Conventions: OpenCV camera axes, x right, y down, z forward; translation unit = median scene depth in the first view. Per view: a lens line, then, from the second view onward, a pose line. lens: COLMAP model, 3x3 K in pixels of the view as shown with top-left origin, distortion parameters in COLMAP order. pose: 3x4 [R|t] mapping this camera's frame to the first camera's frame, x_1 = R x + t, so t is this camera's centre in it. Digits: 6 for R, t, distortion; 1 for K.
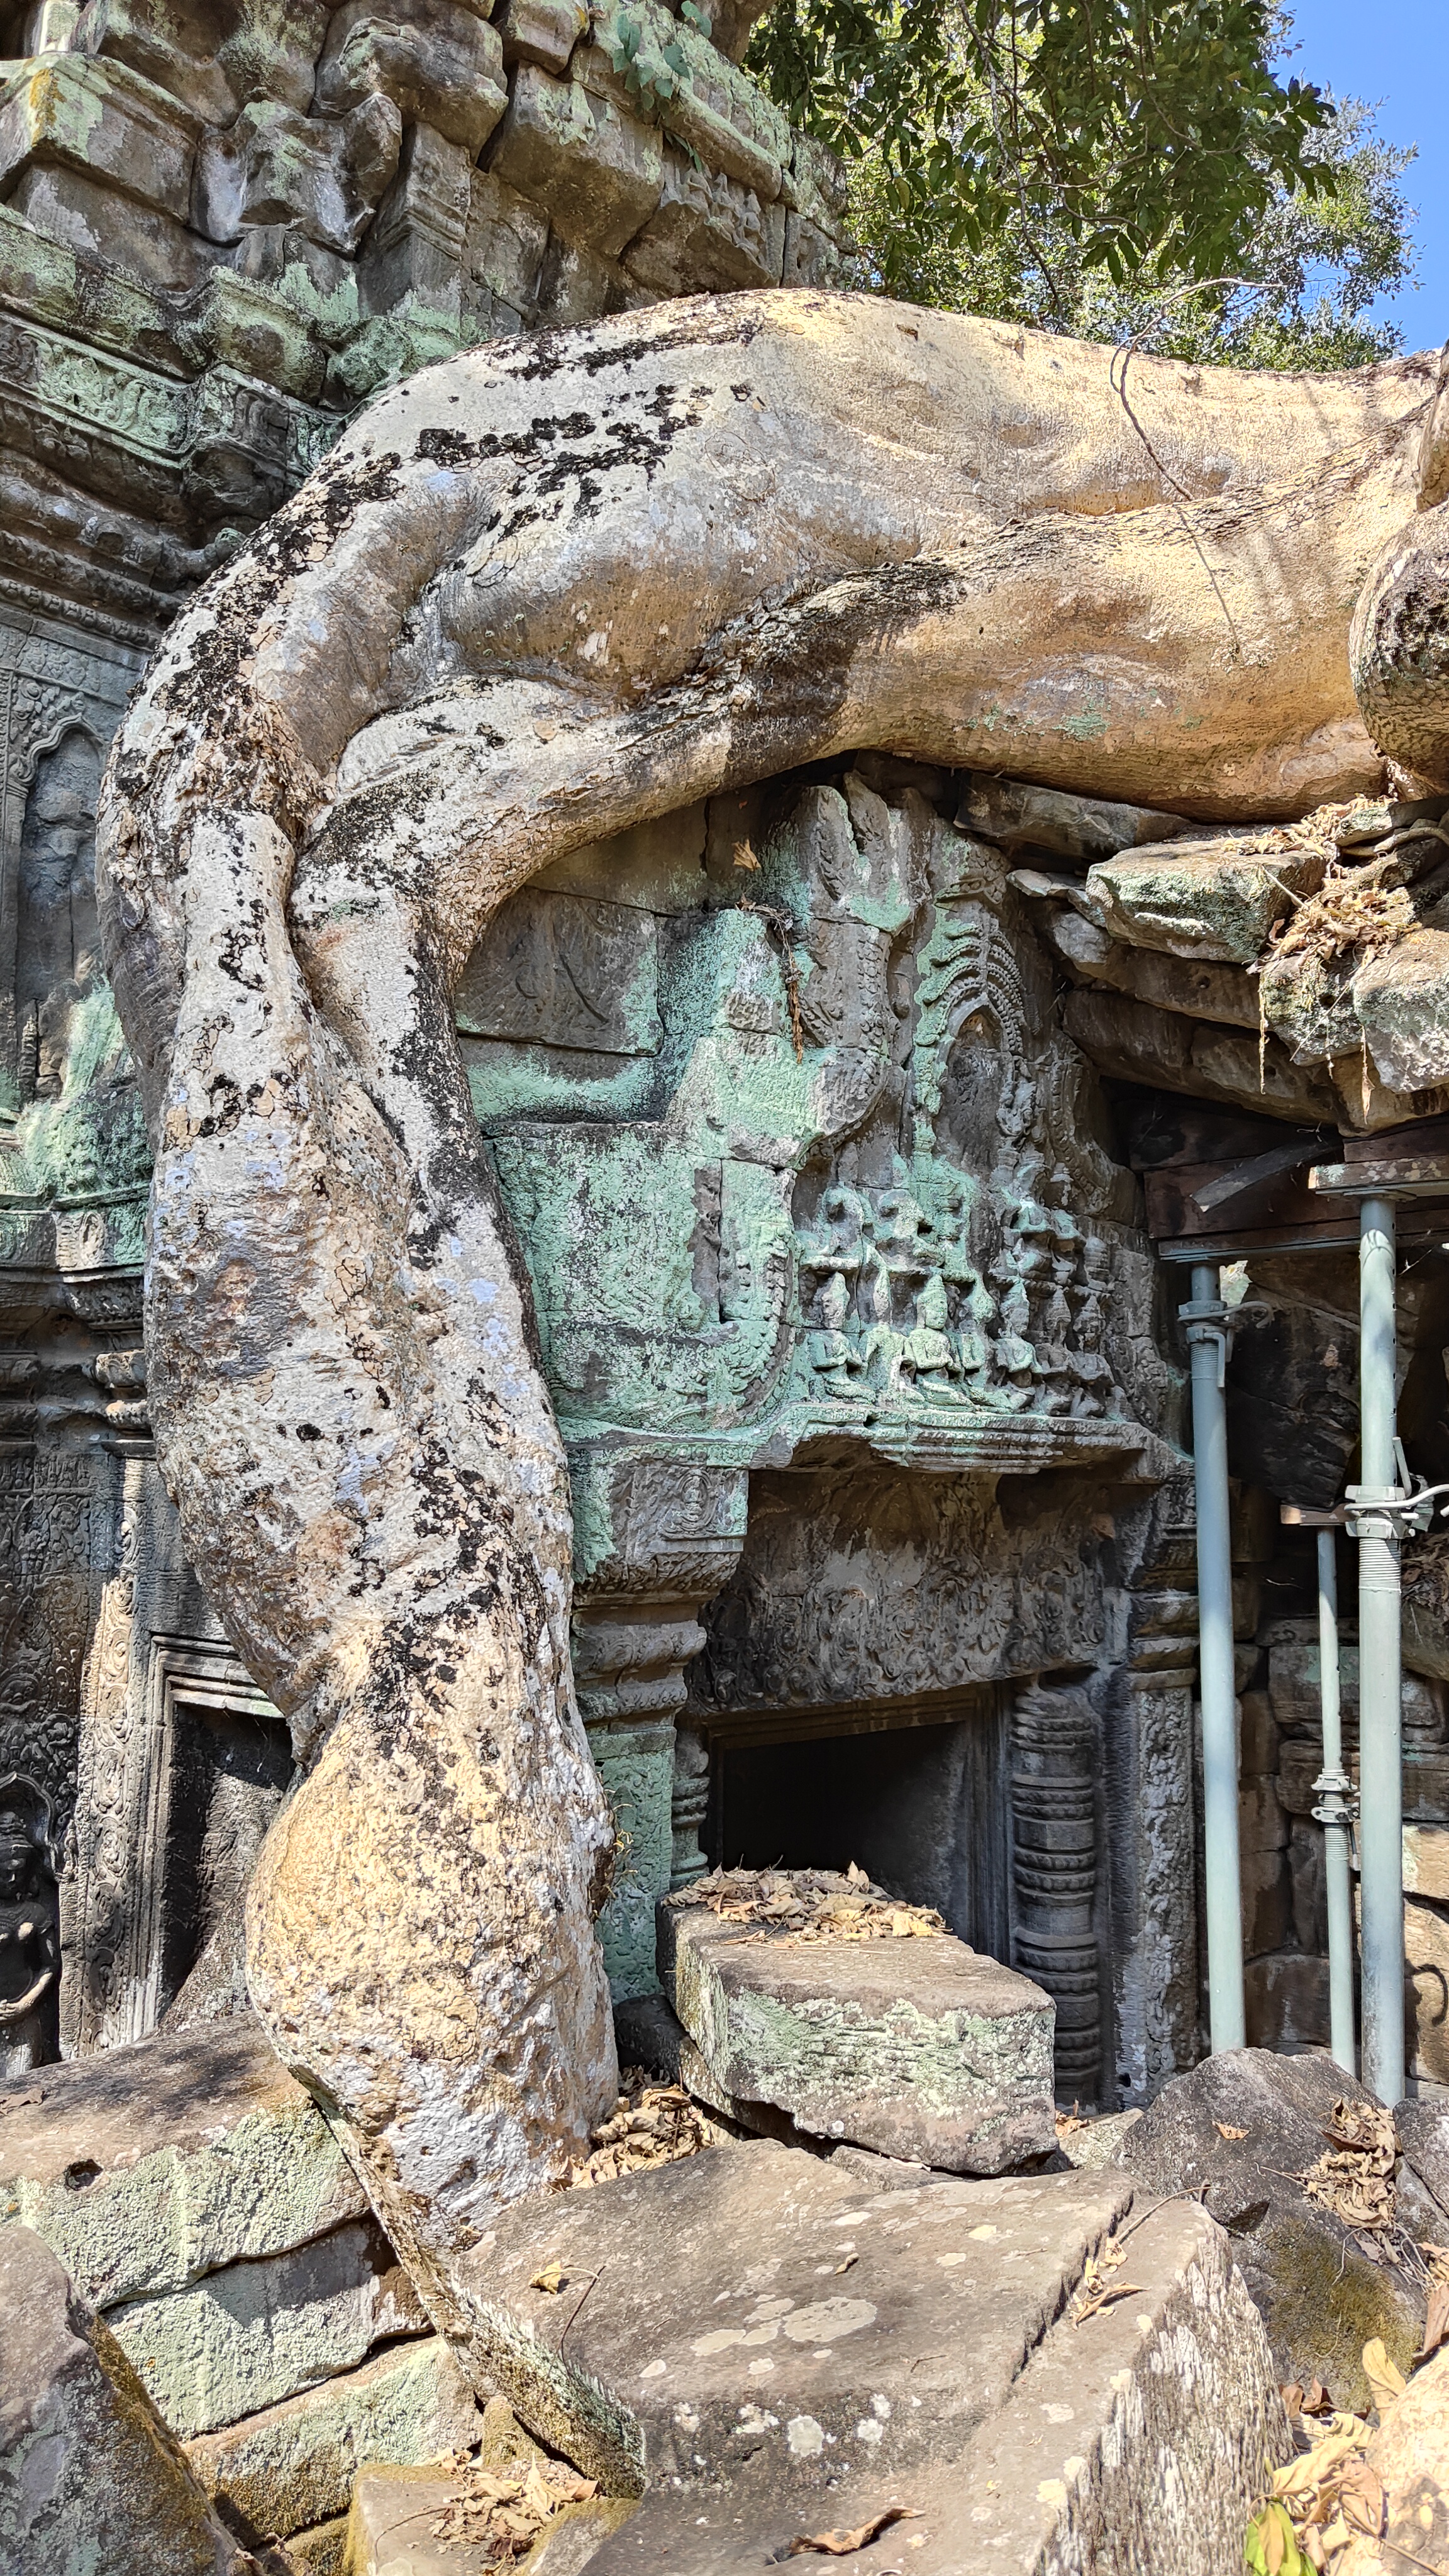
lens RADIAL K [[1801.7, 0, 719.3], [0, 1801.7, 1296.5], [0, 0, 1]] dist [0.007995, -0.001681]
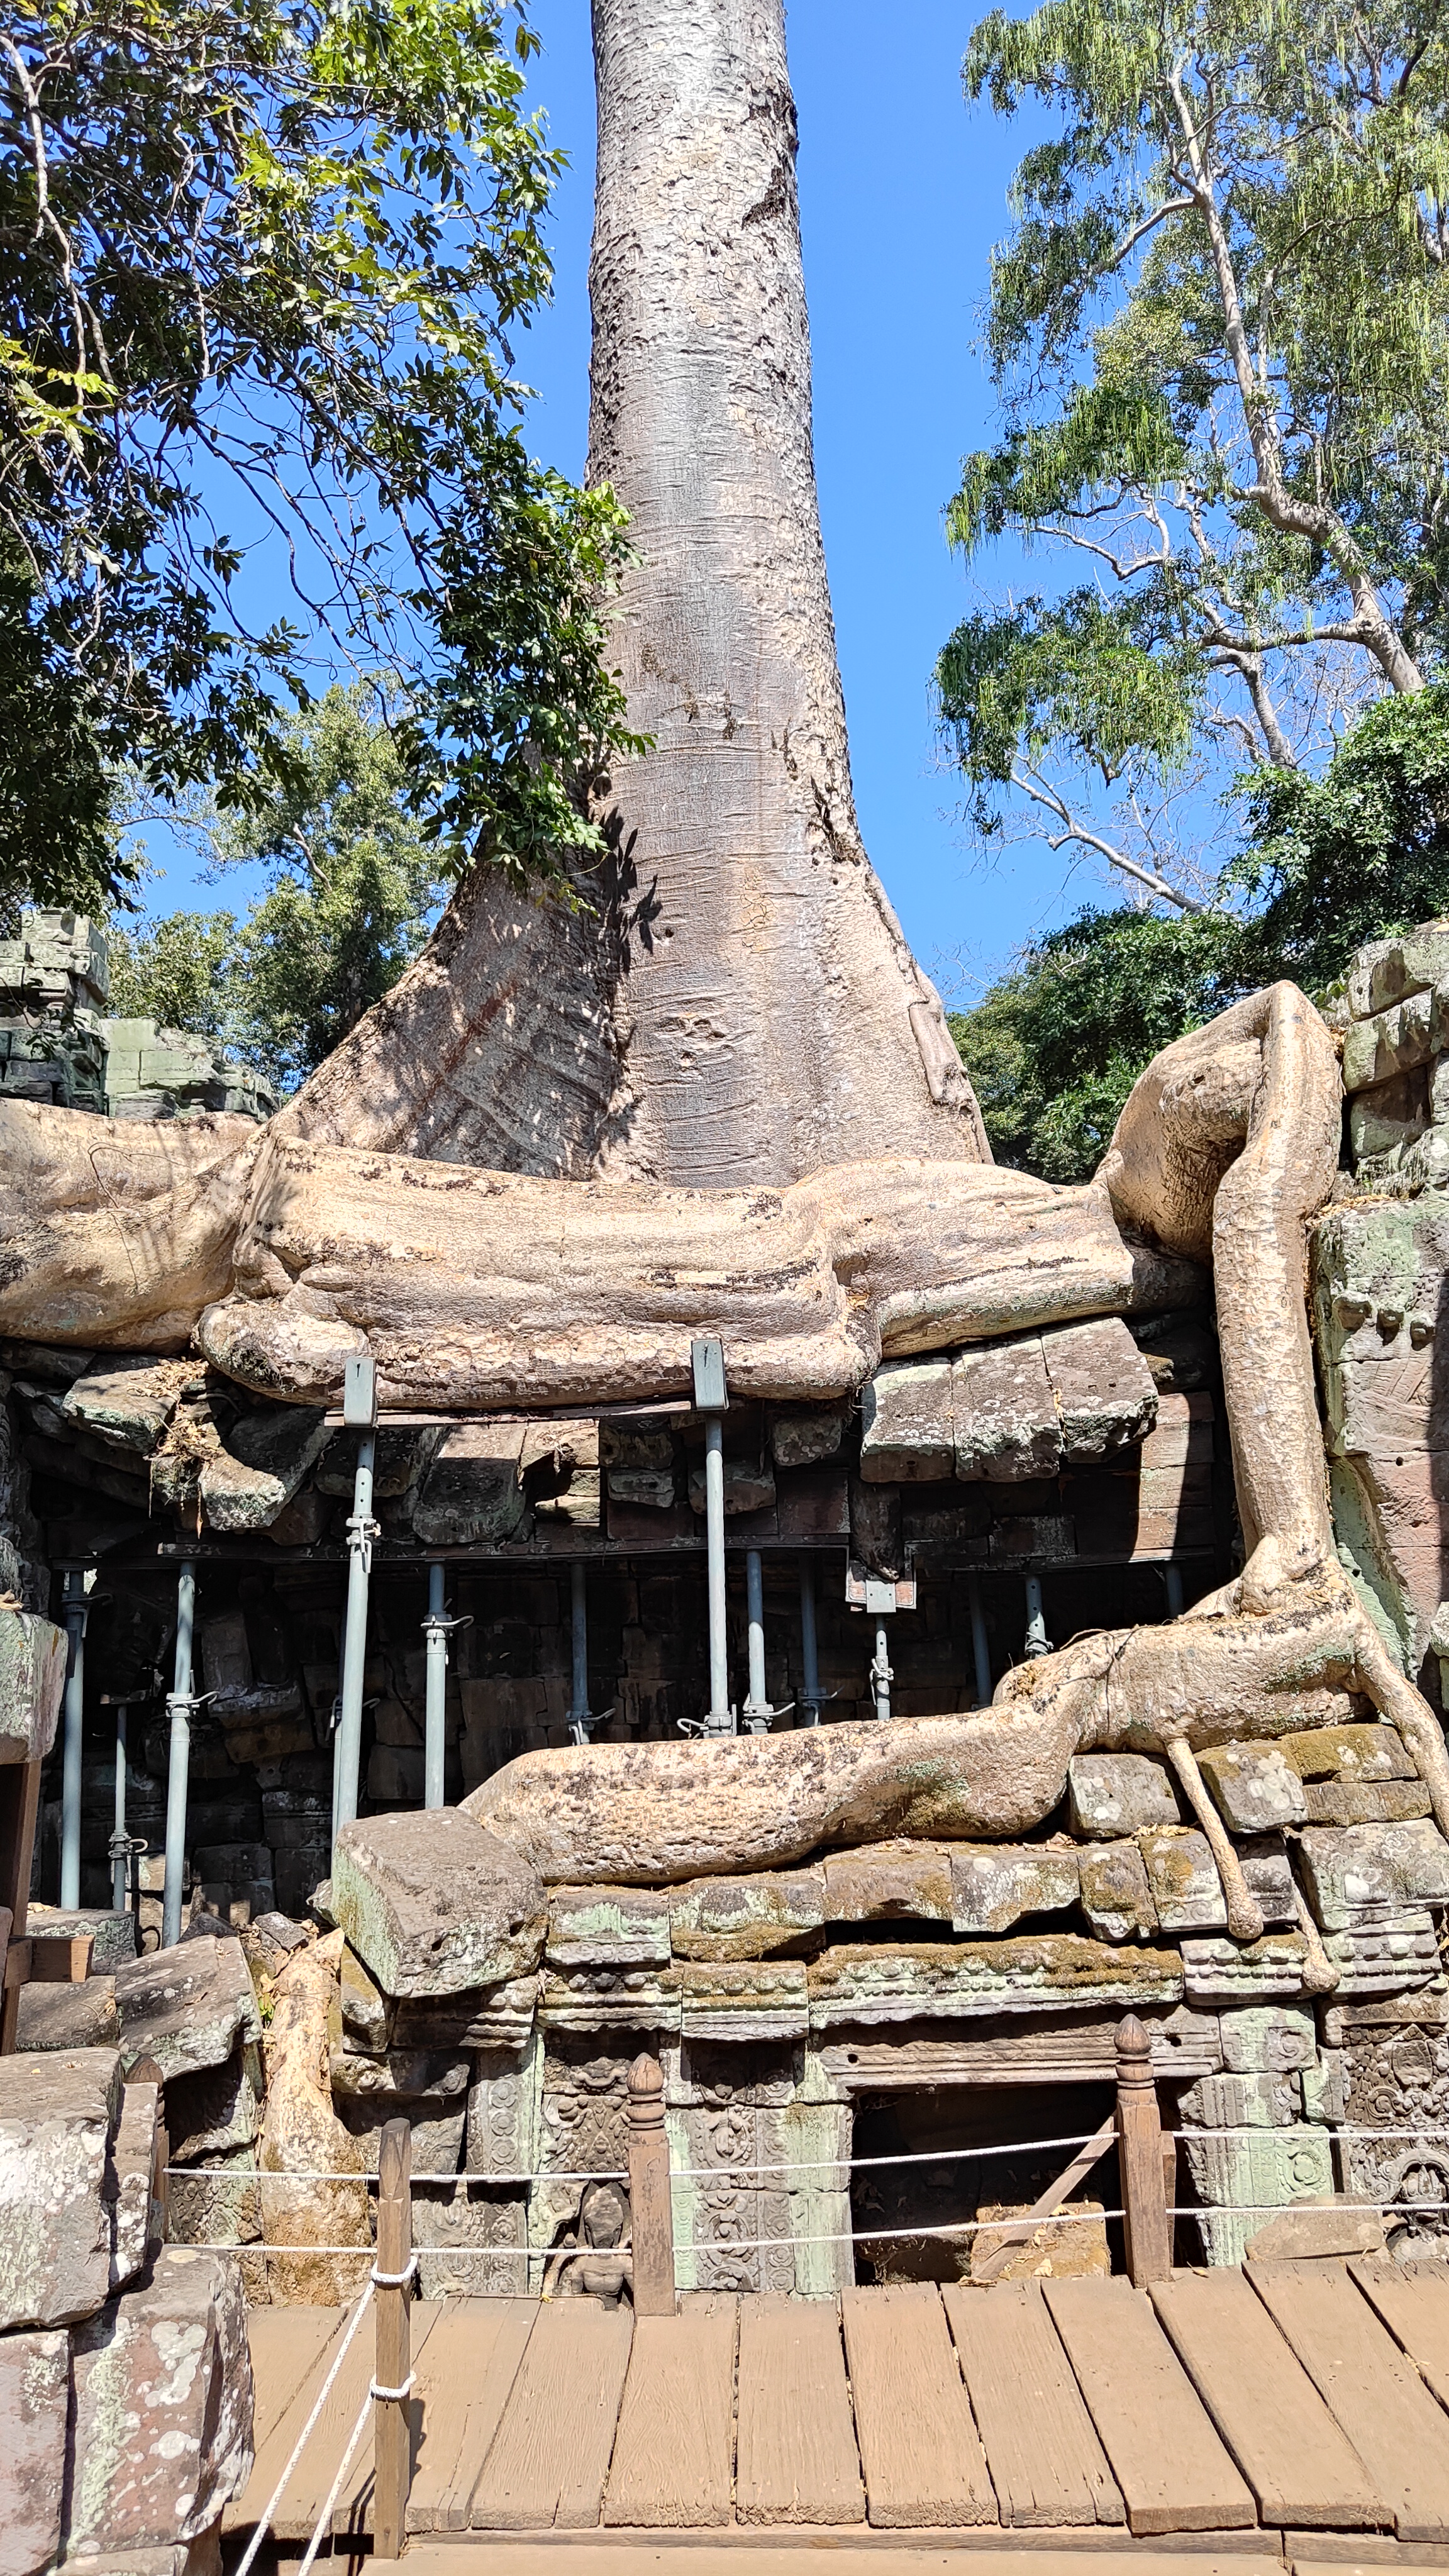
lens RADIAL K [[1801.7, 0, 718.3], [0, 1801.7, 1283.2], [0, 0, 1]] dist [0.007995, -0.001681]
pose [[0.694385, 0.082994, 0.714802, -0.741943], [-0.049300, 0.996480, -0.067807, -0.257996], [-0.717913, 0.011845, 0.696032, -0.942575]]
